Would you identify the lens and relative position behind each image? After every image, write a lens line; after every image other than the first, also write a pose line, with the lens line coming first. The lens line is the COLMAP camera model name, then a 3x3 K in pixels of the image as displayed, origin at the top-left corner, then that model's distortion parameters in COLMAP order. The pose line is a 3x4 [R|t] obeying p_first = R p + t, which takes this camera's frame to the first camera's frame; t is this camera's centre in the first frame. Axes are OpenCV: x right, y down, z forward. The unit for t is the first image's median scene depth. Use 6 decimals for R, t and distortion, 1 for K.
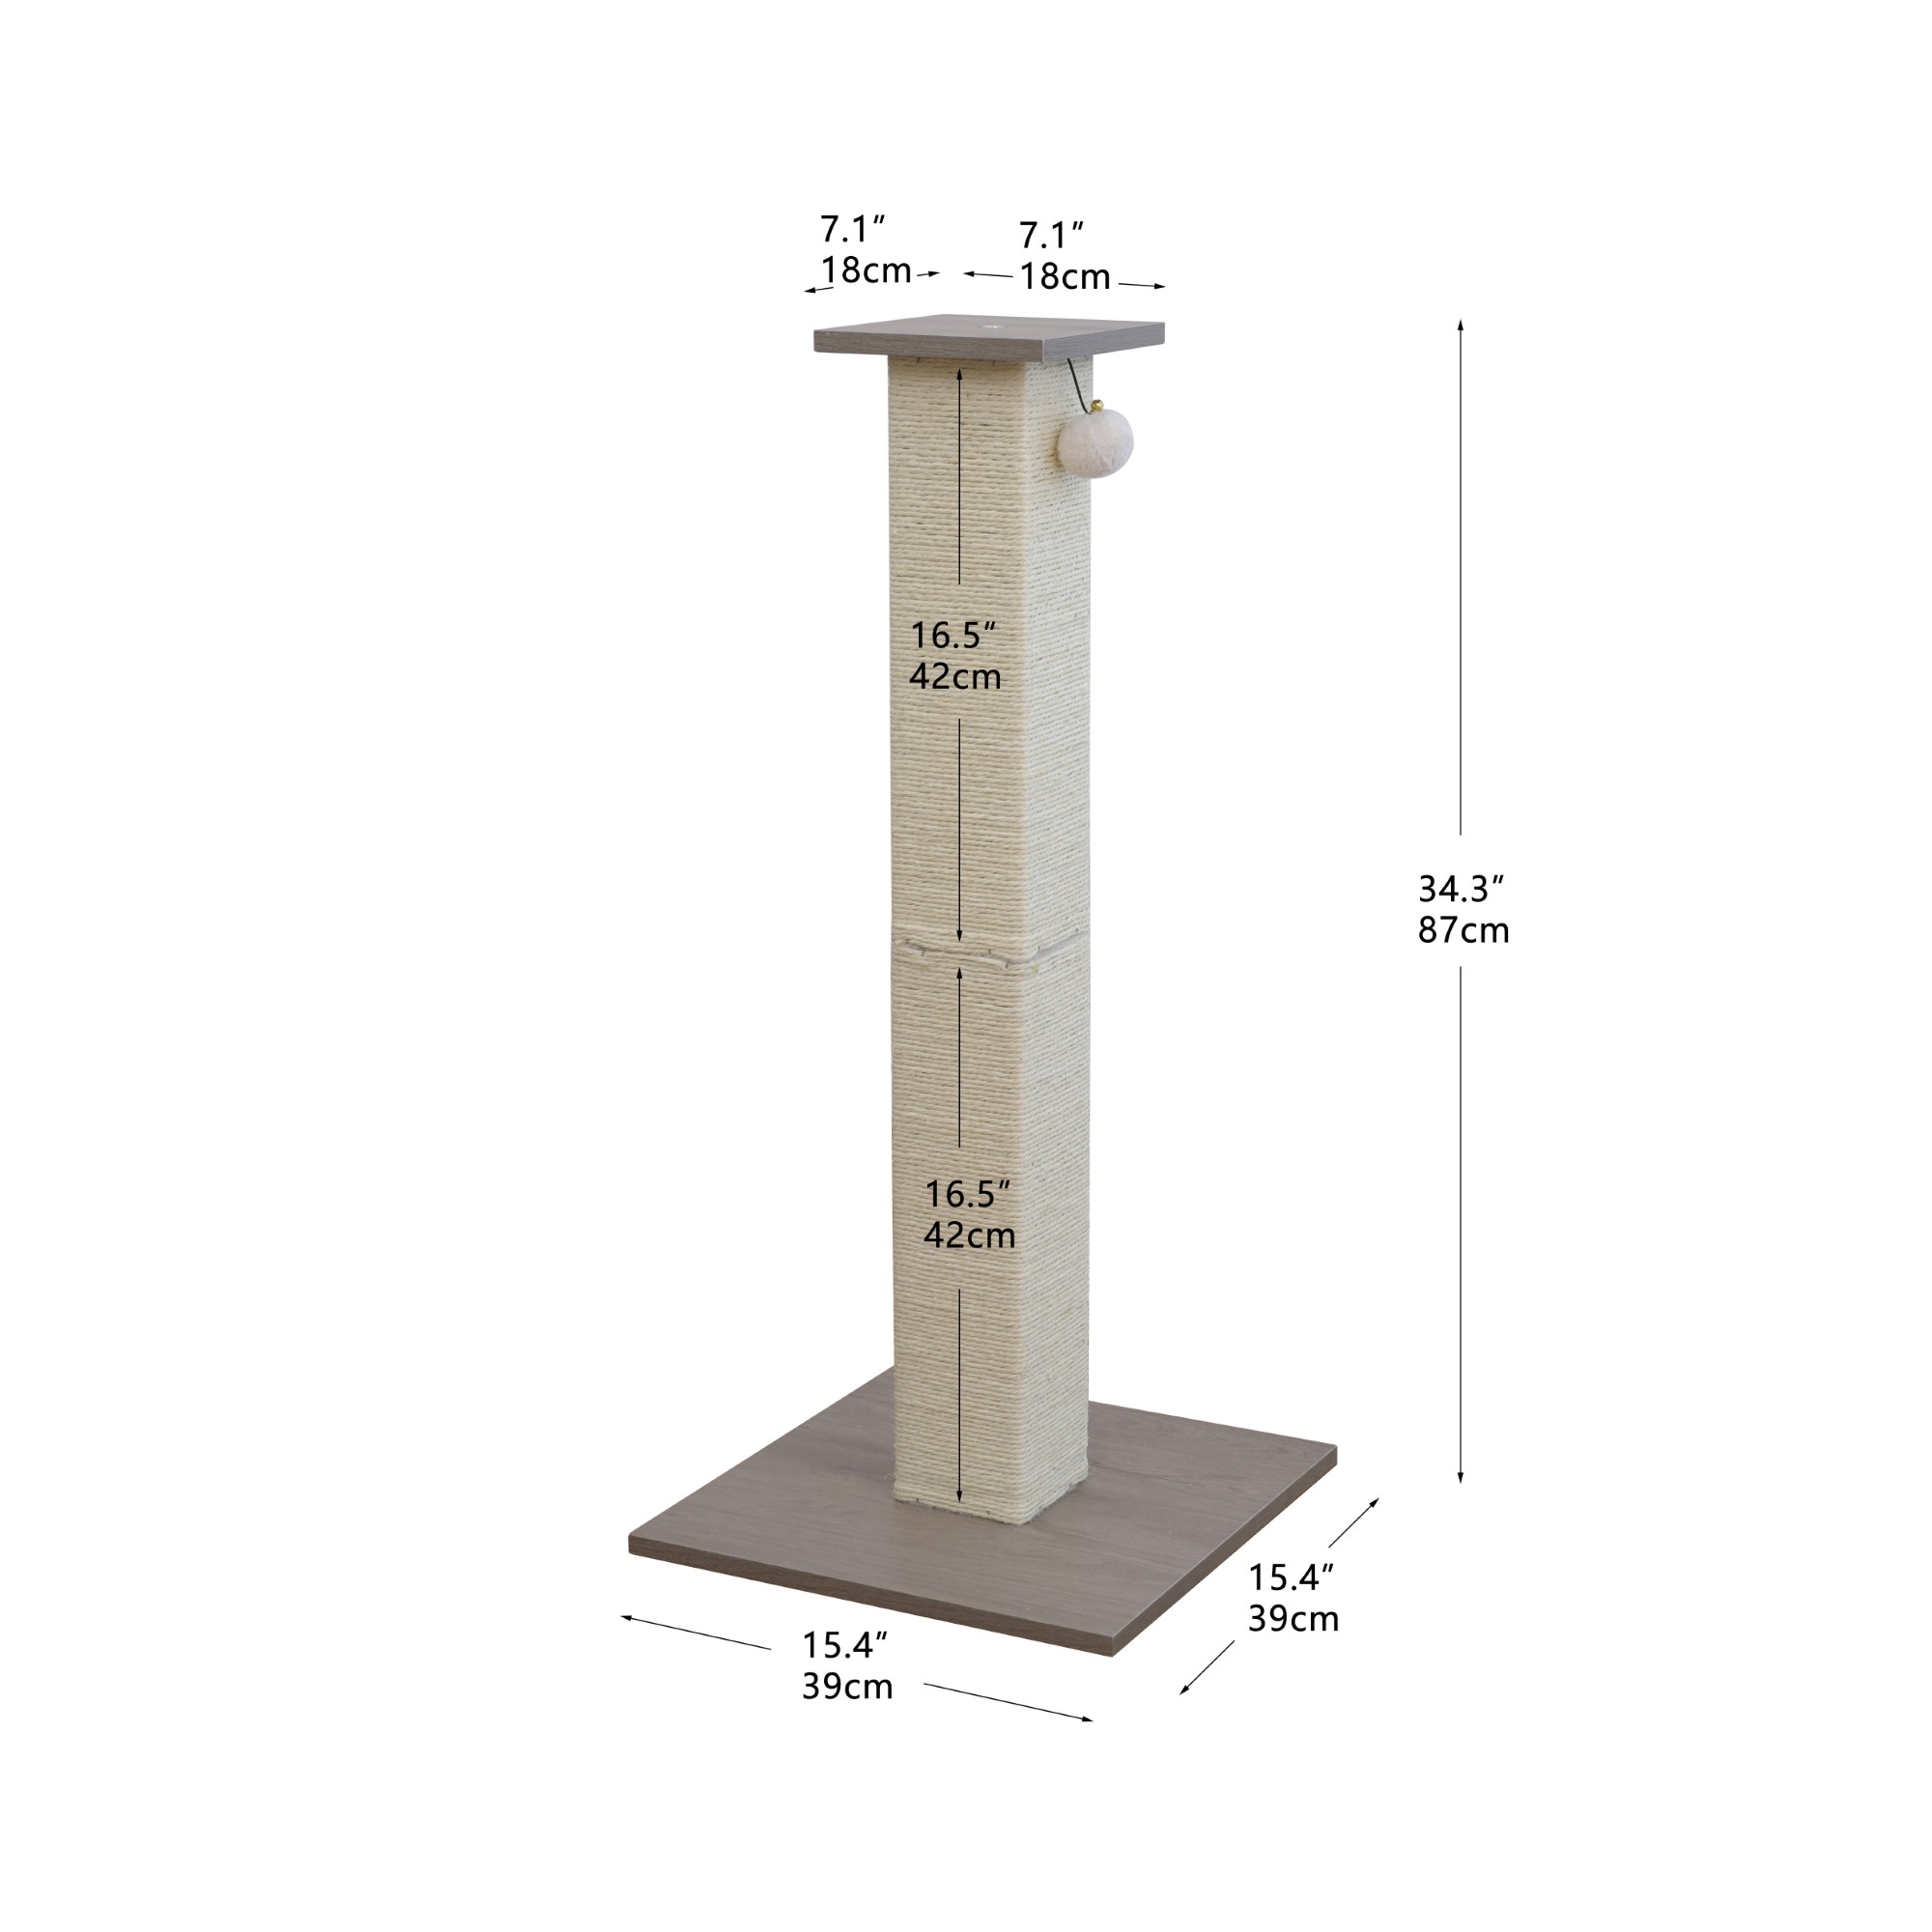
lens RADIAL K [[3630.9, 0, 963.3], [0, 3630.9, 968.5], [0, 0, 1]] dist [-0.008286, 0.000000]
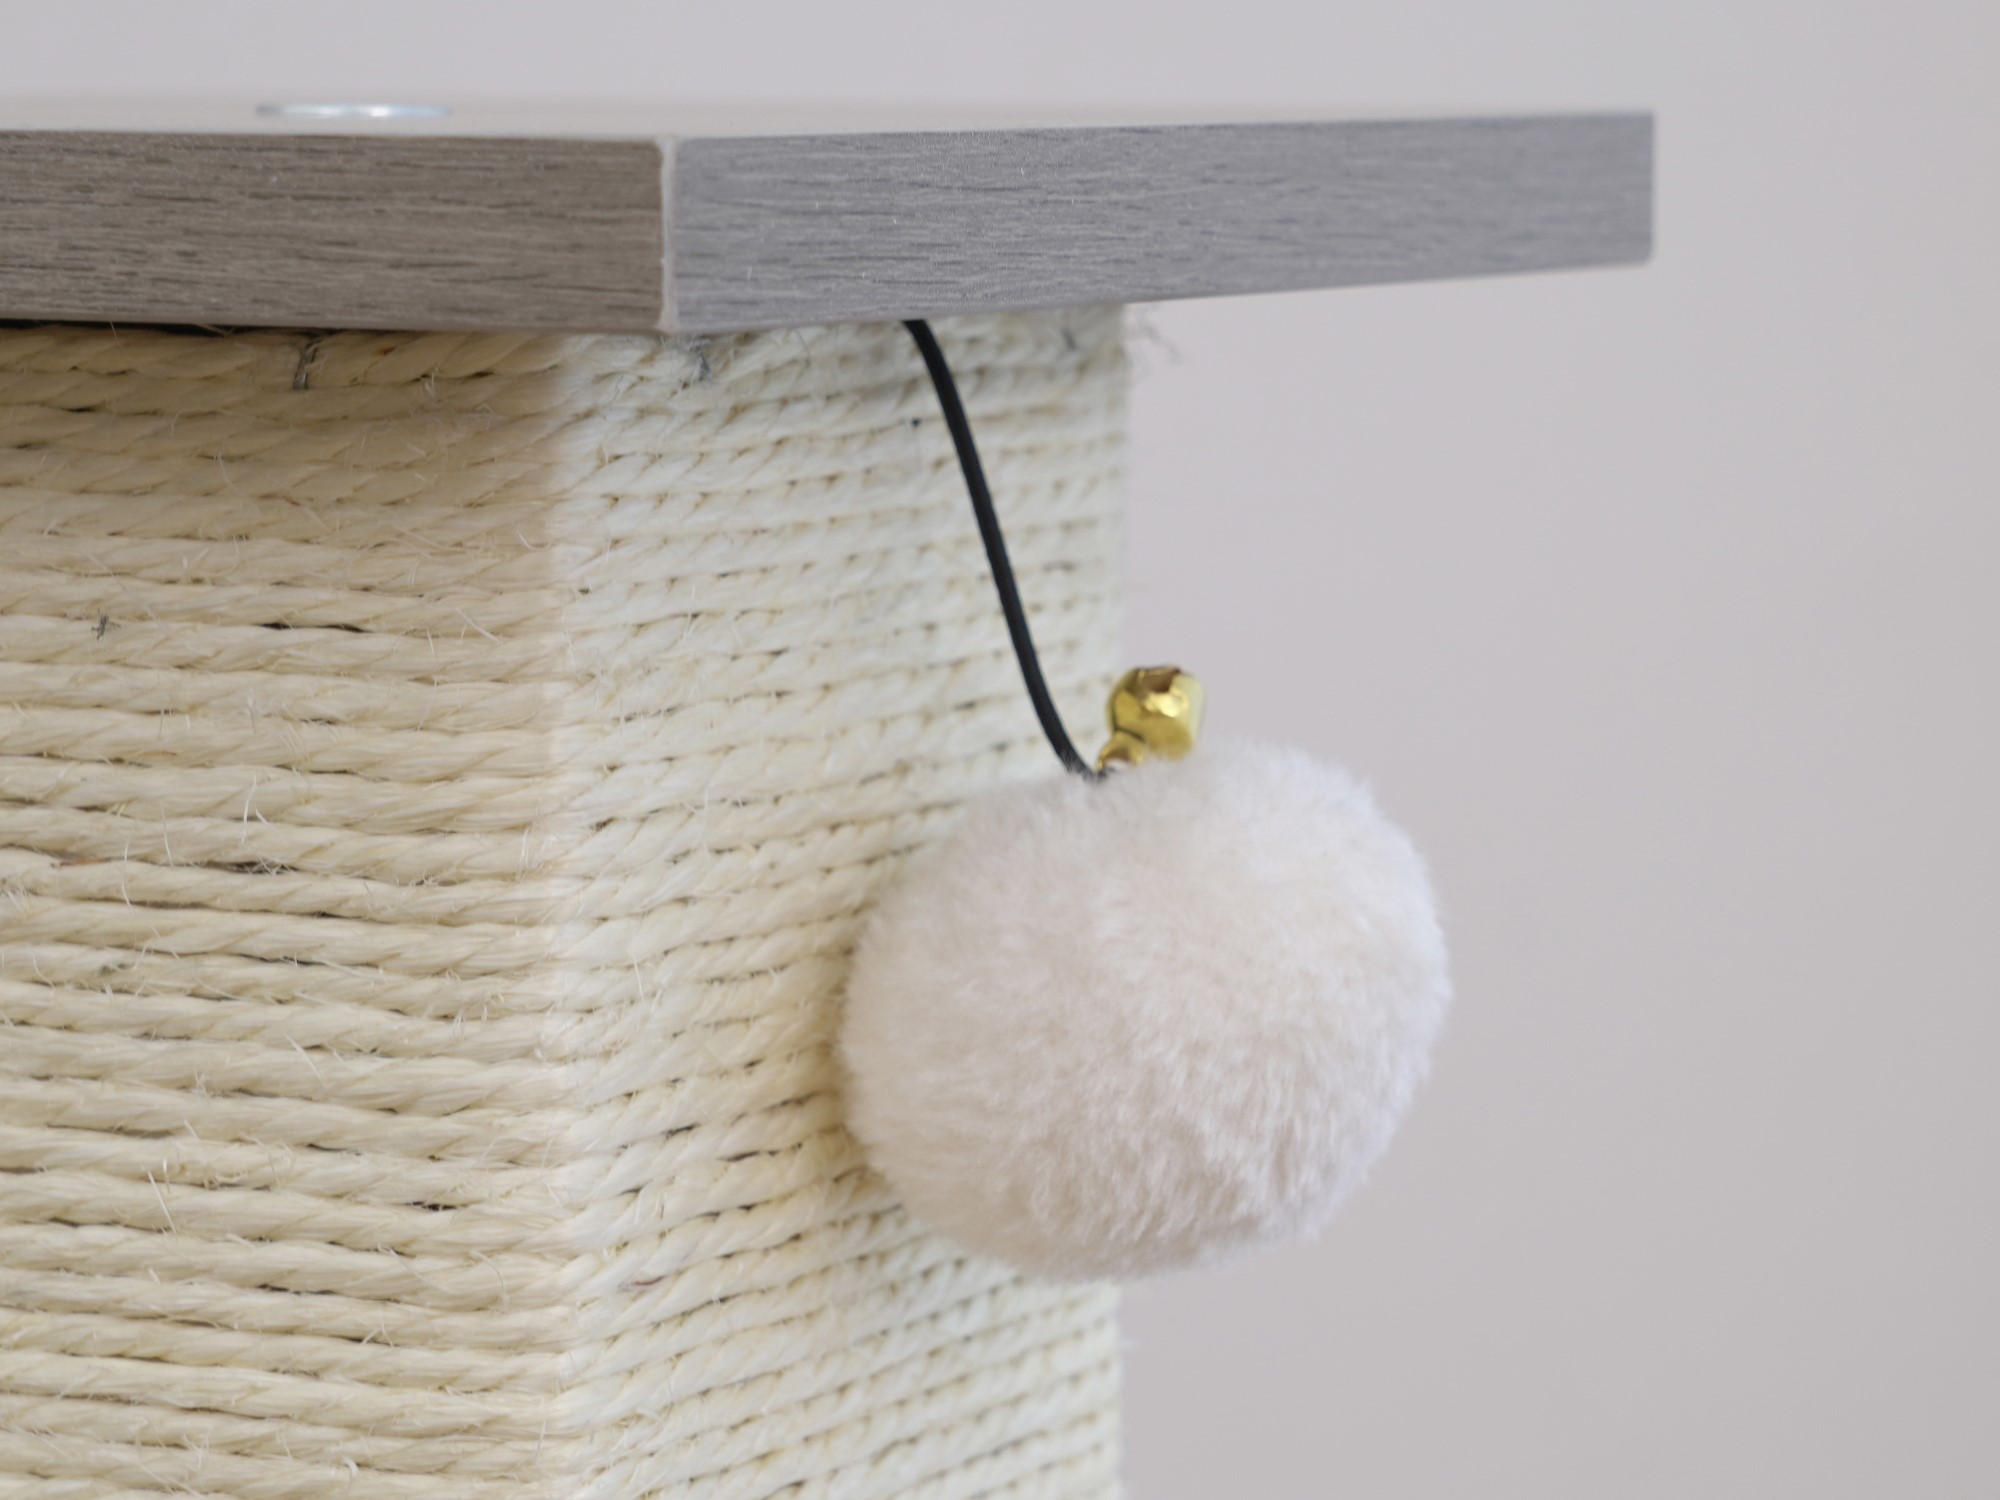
lens RADIAL K [[3558.6, 0, 1000.7], [0, 3558.6, 748.5], [0, 0, 1]] dist [0.010706, 0.000000]
pose [[0.999833, 0.001606, -0.018221, 0.033872], [-0.004130, 0.990232, -0.139367, -0.136777], [0.017819, 0.139419, 0.990073, 0.879060]]
